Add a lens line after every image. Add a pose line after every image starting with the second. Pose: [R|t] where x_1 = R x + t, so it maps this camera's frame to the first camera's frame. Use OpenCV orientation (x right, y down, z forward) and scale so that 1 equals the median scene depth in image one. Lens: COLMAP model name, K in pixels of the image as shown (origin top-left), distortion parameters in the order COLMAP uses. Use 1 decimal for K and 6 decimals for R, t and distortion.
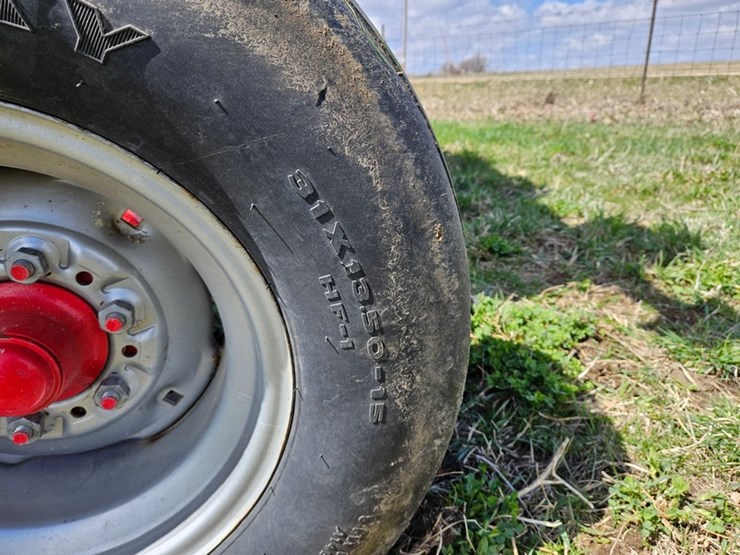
lens RADIAL K [[484.8, 0, 369.7], [0, 484.8, 291.1], [0, 0, 1]] dist [0.052038, -0.047000]
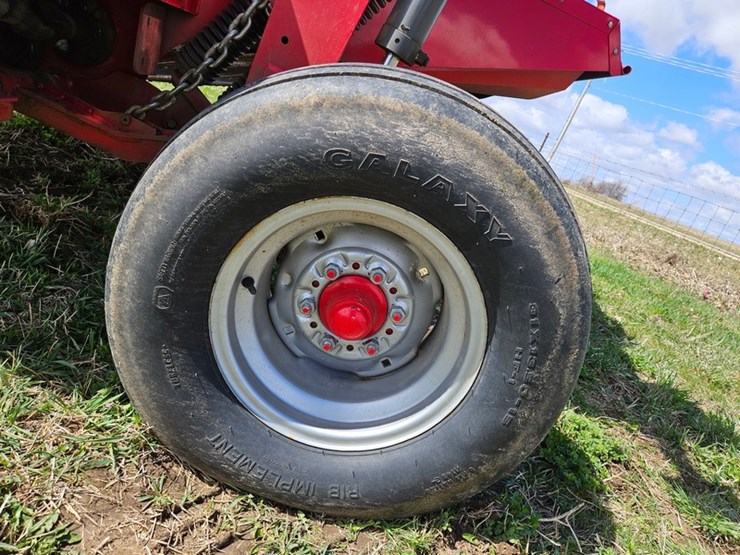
lens RADIAL K [[494.5, 0, 370.0], [0, 494.5, 277.5], [0, 0, 1]] dist [0.068955, -0.053588]
pose [[0.889769, 0.436363, -0.133783, -0.202219], [-0.448616, 0.890099, -0.080417, 0.064077], [0.083989, 0.131570, 0.987743, -0.495385]]
